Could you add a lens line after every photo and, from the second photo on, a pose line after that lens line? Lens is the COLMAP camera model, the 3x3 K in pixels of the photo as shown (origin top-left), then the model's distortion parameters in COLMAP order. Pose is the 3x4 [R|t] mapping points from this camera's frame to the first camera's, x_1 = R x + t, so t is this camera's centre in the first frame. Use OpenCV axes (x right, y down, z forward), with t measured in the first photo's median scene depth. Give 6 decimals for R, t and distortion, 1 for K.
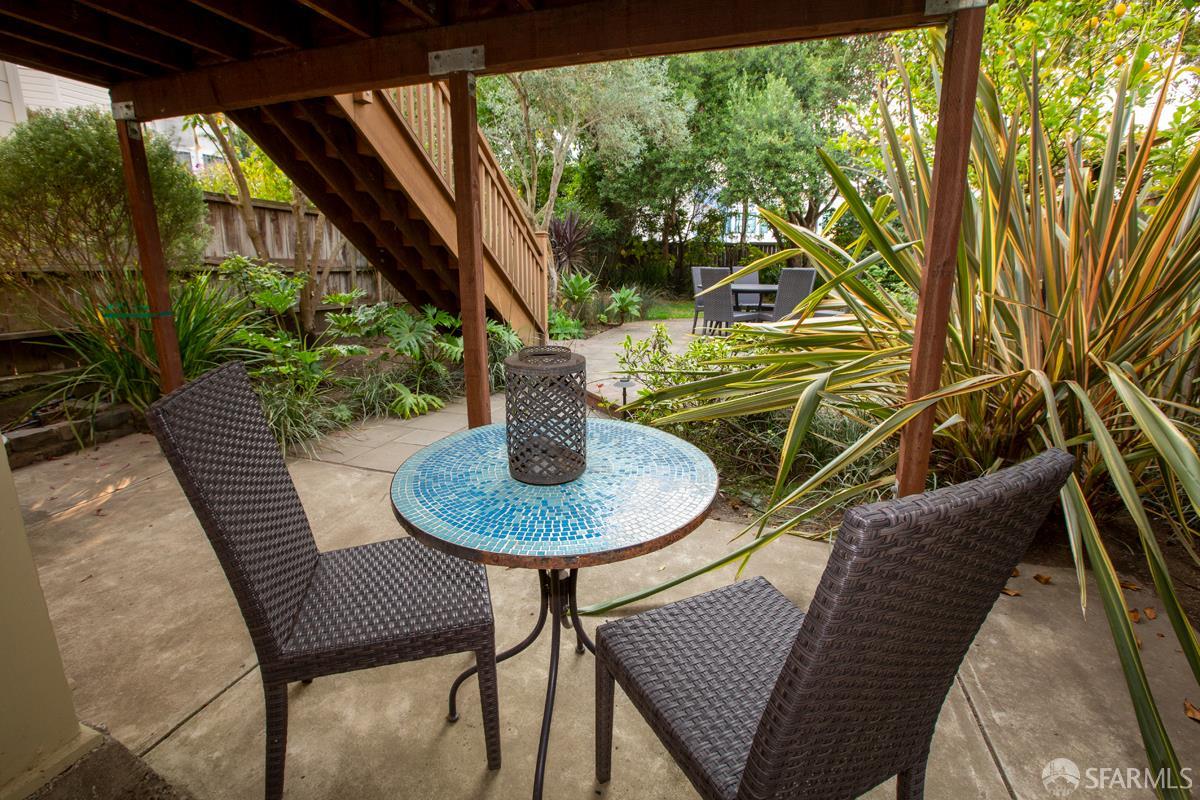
lens RADIAL K [[549.1, 0, 595.4], [0, 549.1, 373.1], [0, 0, 1]] dist [-0.034197, 0.000533]
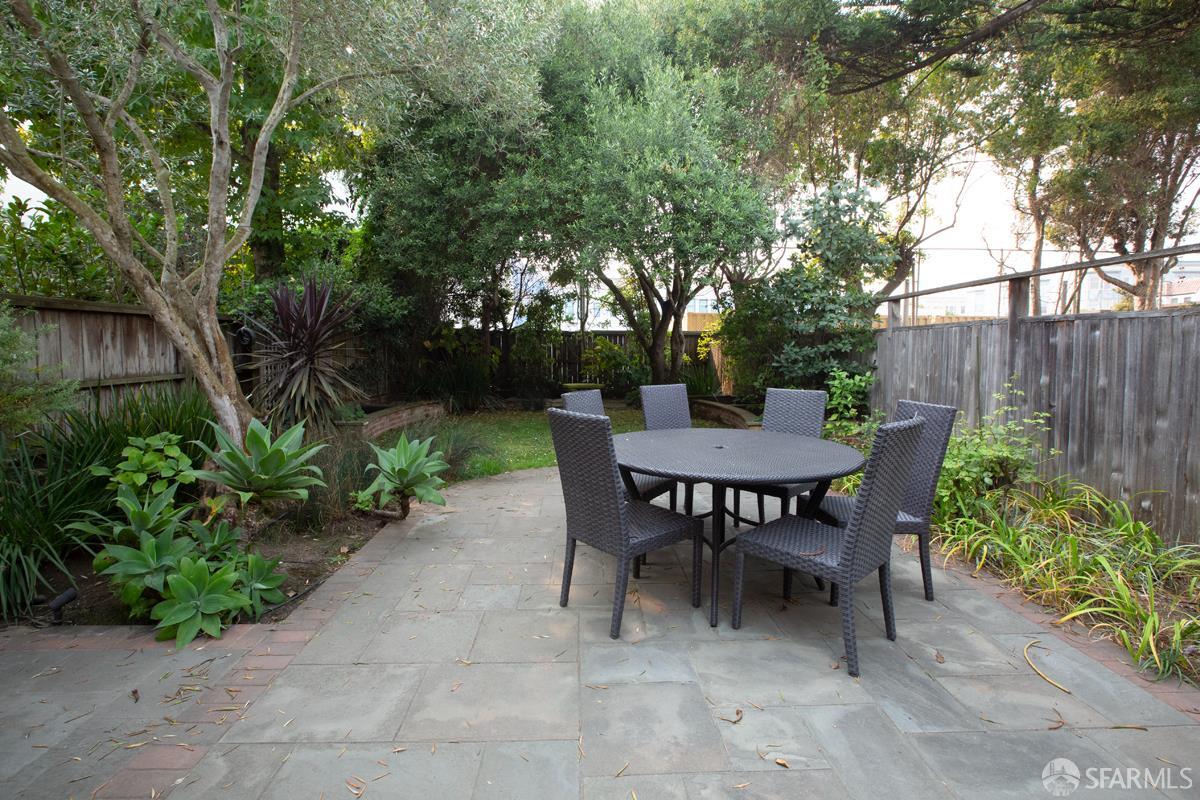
lens RADIAL K [[549.1, 0, 595.4], [0, 549.1, 373.1], [0, 0, 1]] dist [-0.034197, 0.000533]
pose [[0.946494, -0.021663, 0.321993, 0.026801], [0.070407, 0.987571, -0.140519, -0.065004], [-0.314947, 0.155671, 0.936256, 0.257725]]
